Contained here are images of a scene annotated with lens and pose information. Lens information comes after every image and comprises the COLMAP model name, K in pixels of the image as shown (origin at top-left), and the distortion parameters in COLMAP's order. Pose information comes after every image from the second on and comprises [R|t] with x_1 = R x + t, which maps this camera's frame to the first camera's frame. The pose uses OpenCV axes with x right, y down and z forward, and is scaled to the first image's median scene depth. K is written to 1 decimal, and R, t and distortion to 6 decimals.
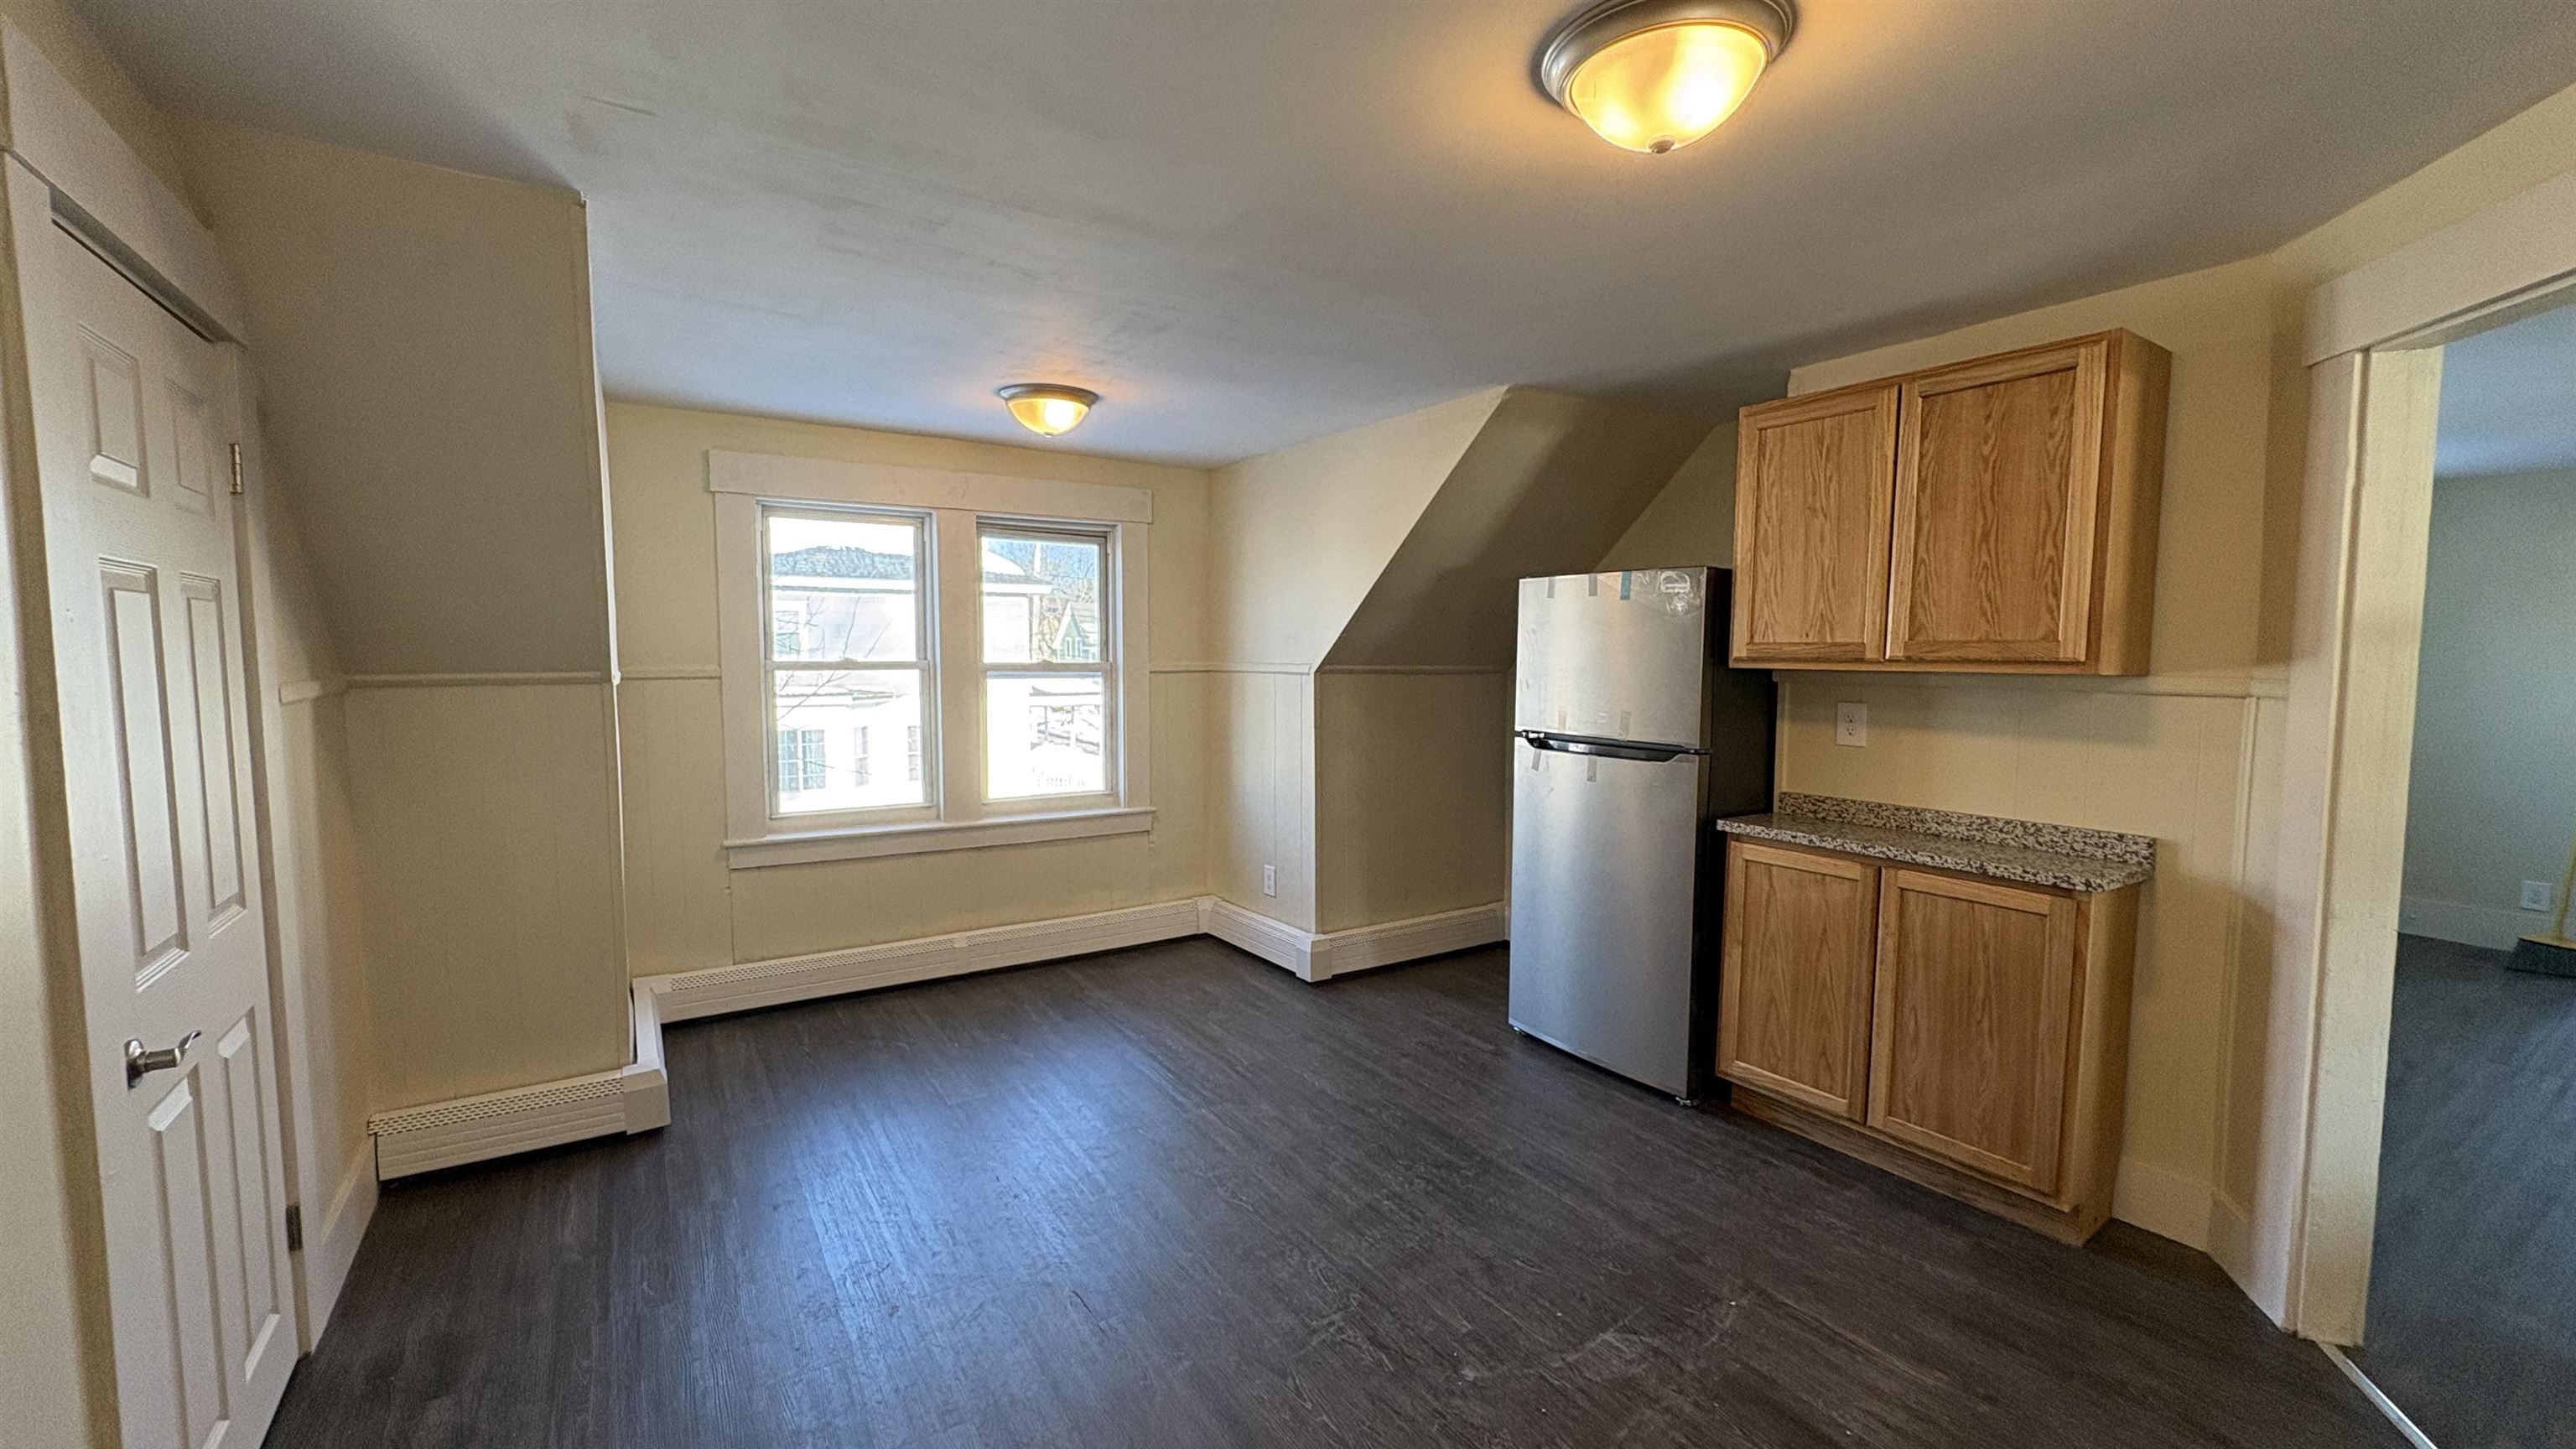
lens RADIAL K [[1020.1, 0, 1291.2], [0, 1020.1, 727.9], [0, 0, 1]] dist [-0.001124, 0.000048]
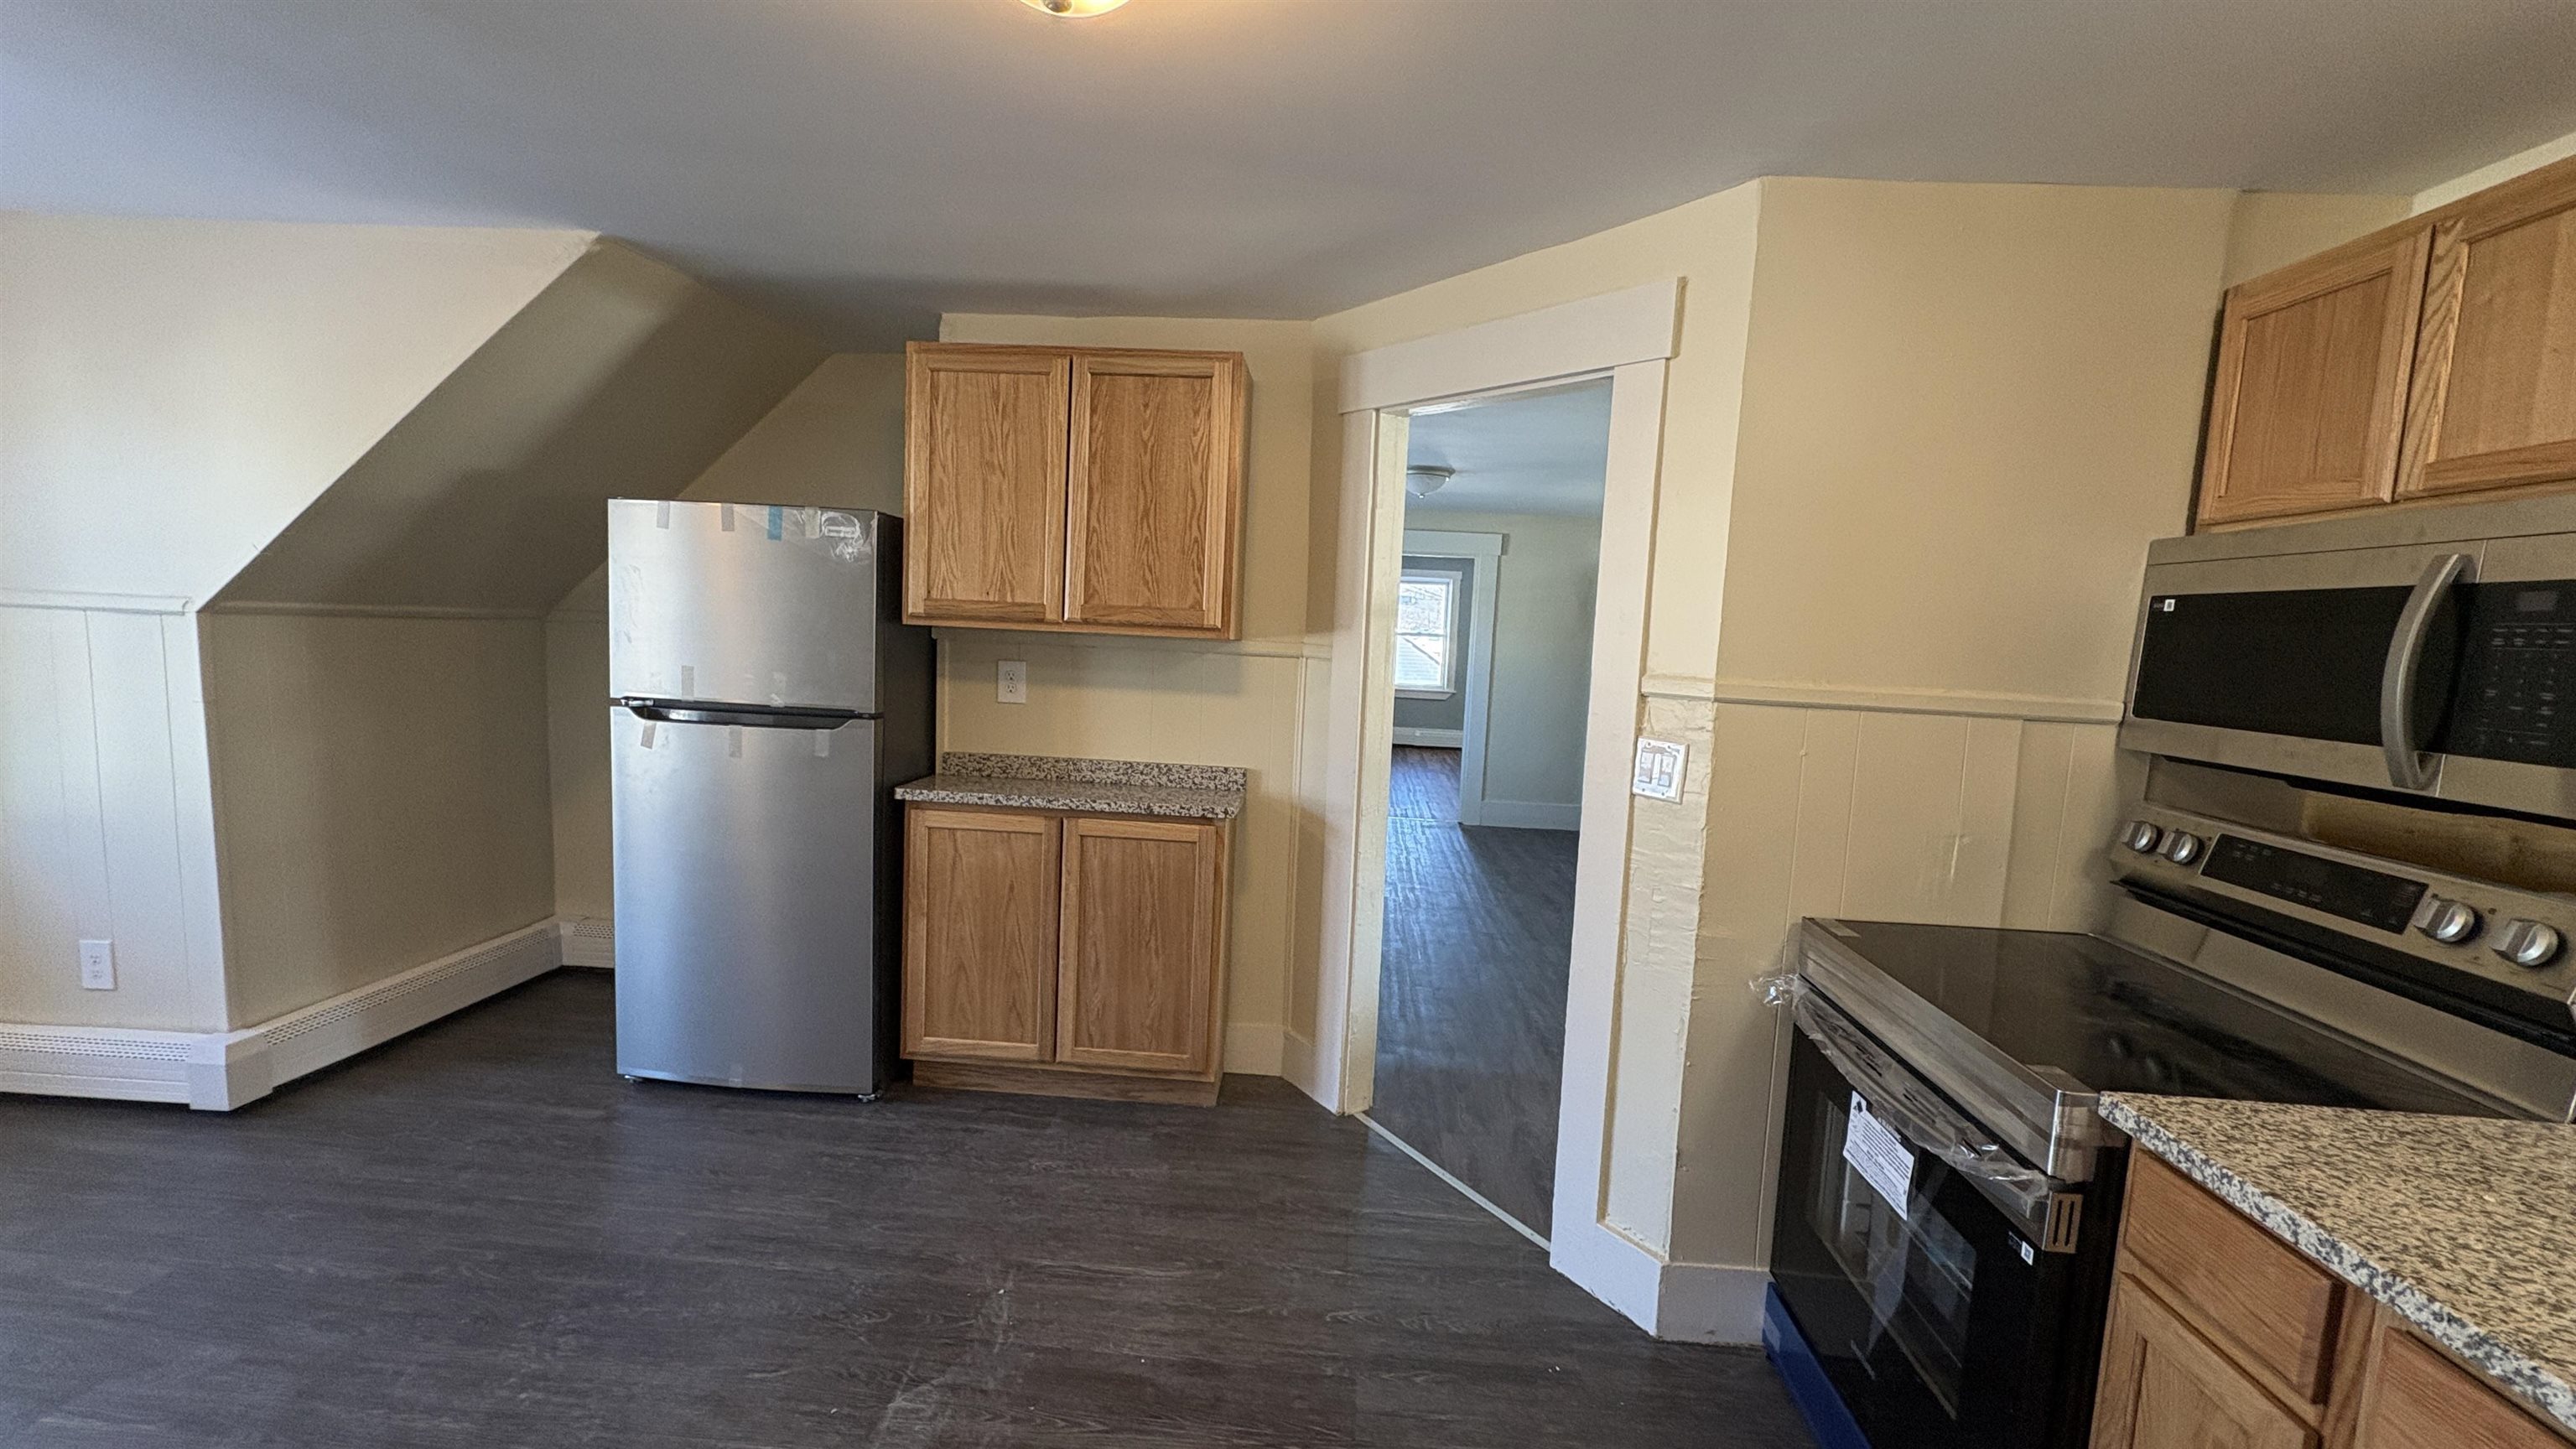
lens RADIAL K [[1020.1, 0, 1296.1], [0, 1020.1, 726.1], [0, 0, 1]] dist [-0.001124, 0.000048]
pose [[0.601668, -0.056712, 0.796730, -0.110295], [0.016840, 0.998155, 0.058332, -0.015969], [-0.798568, -0.021680, 0.601514, 0.172850]]
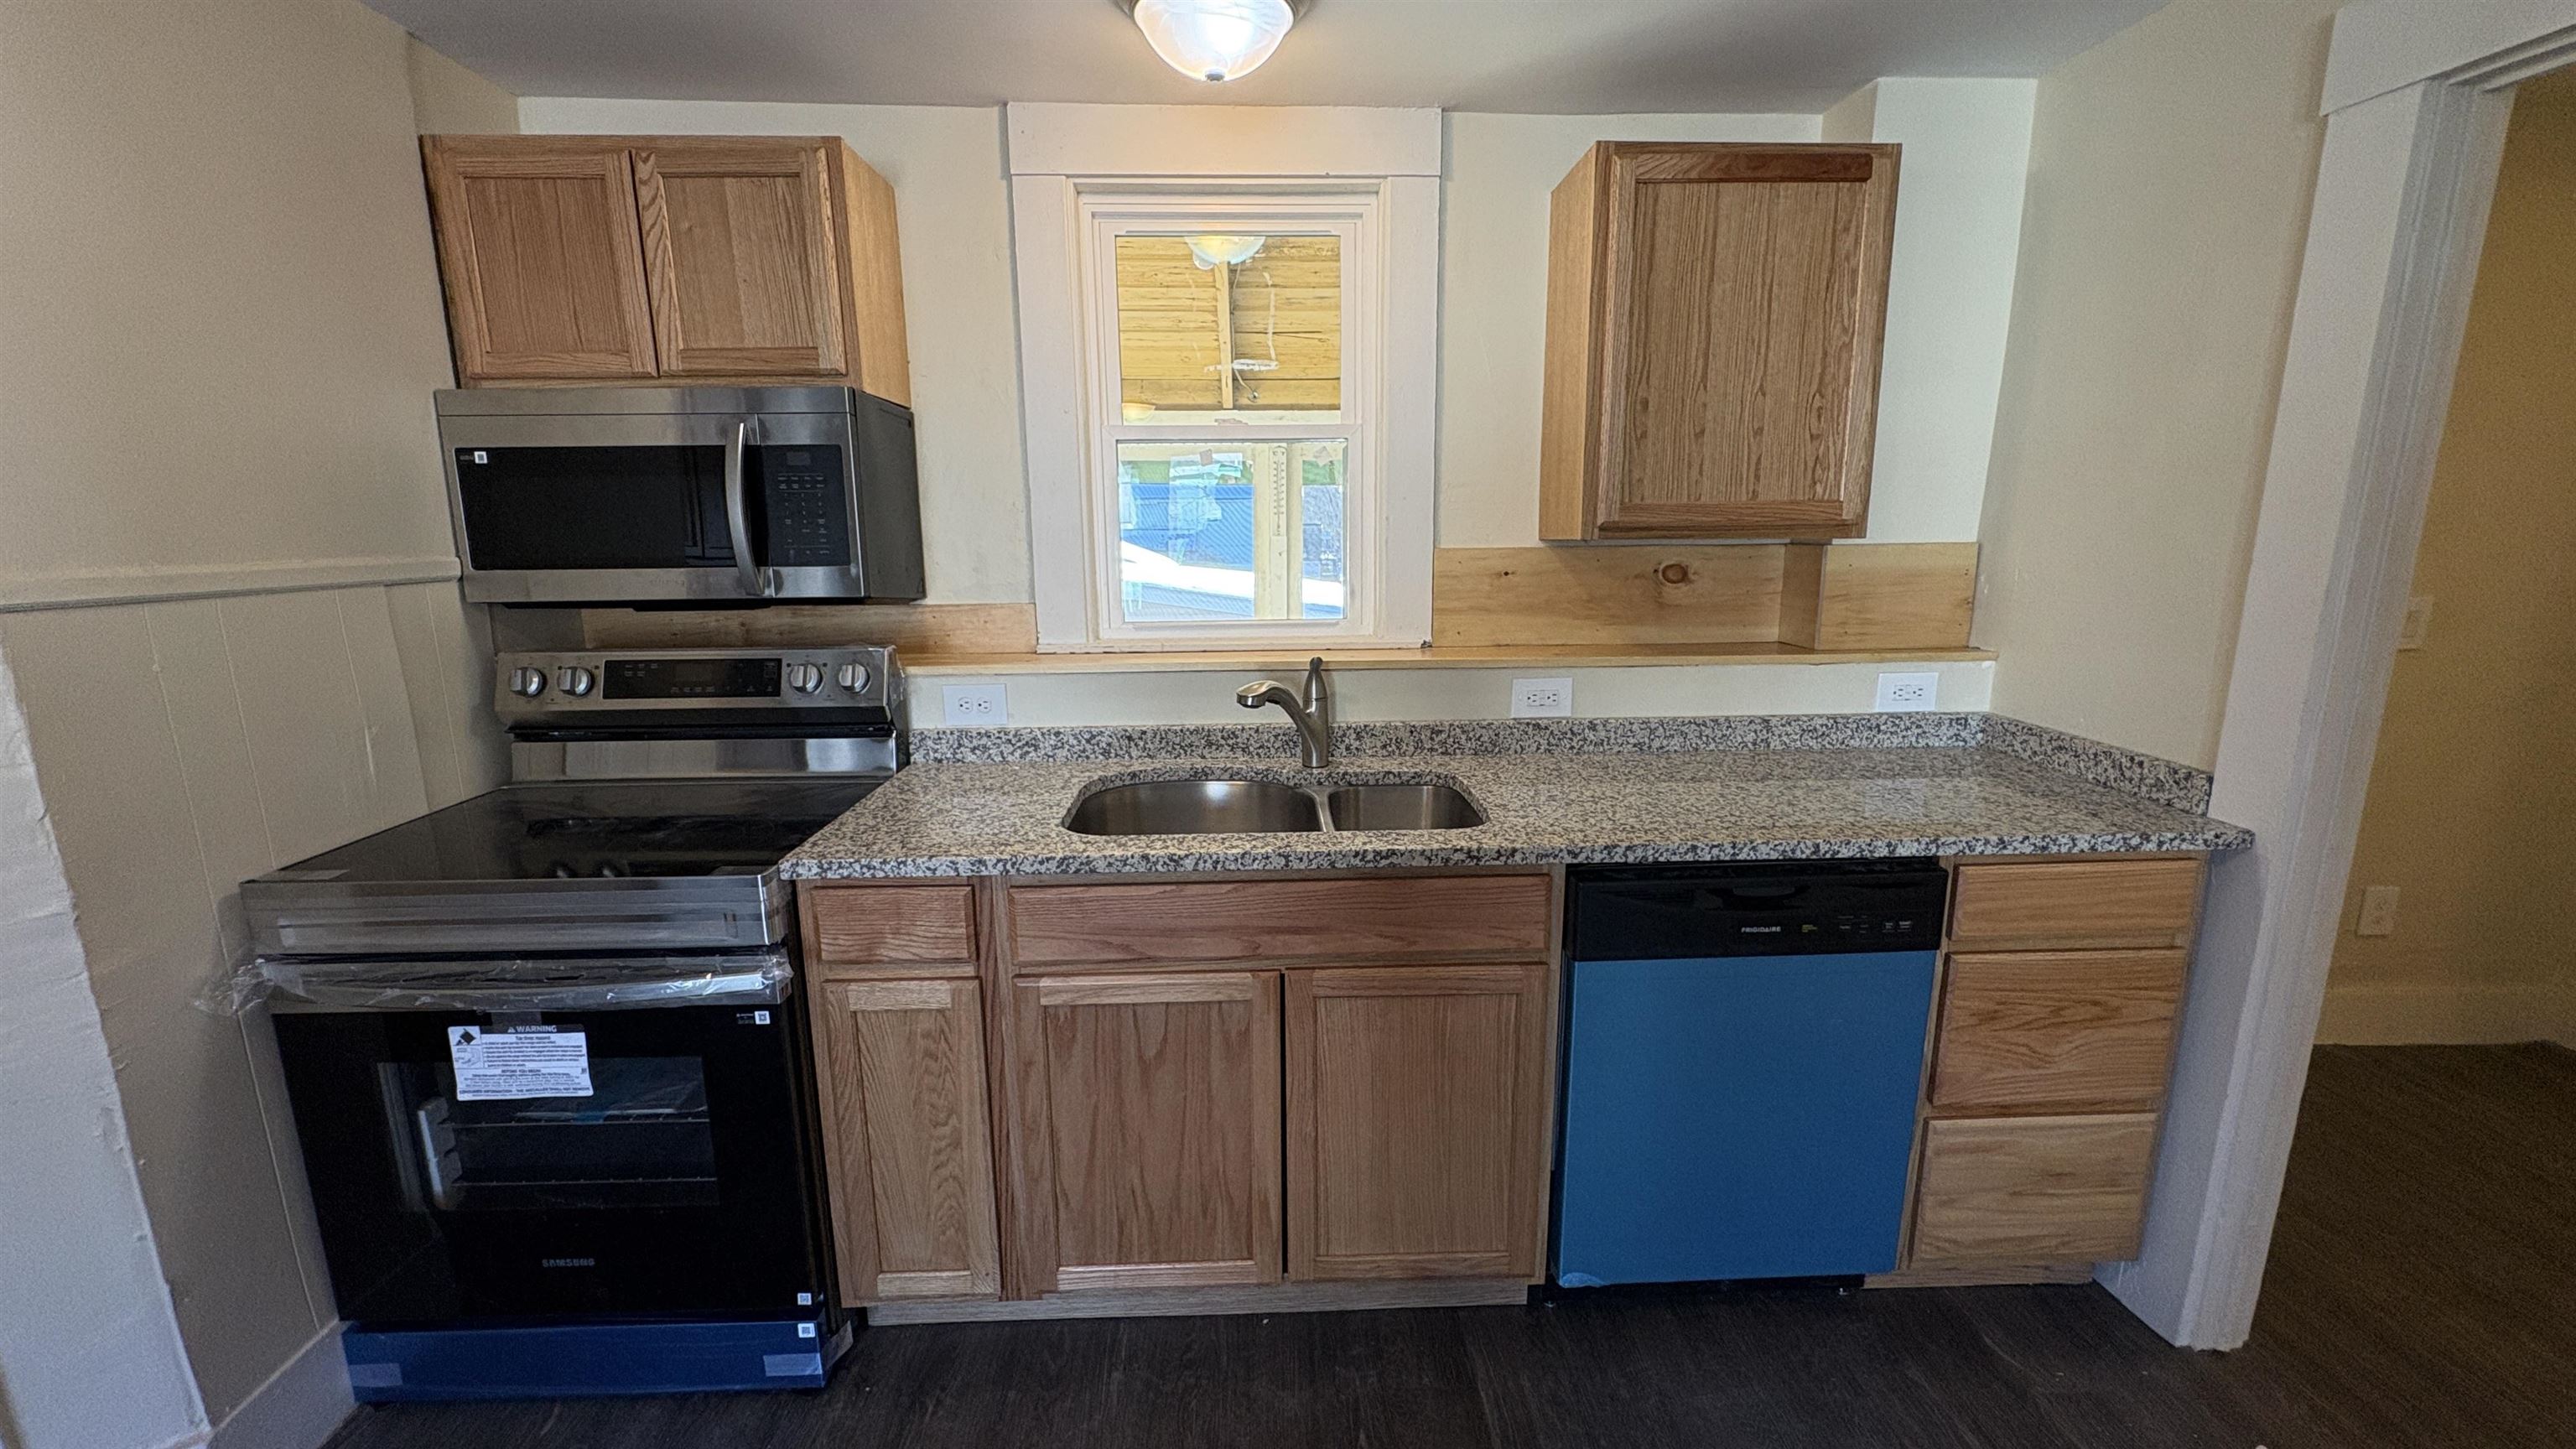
lens RADIAL K [[1020.1, 0, 1285.5], [0, 1020.1, 722.6], [0, 0, 1]] dist [-0.001124, 0.000048]
pose [[-0.854038, -0.098981, 0.510708, -0.031075], [0.046378, 0.963336, 0.264260, -0.040512], [-0.518139, 0.249374, -0.818135, 0.627643]]
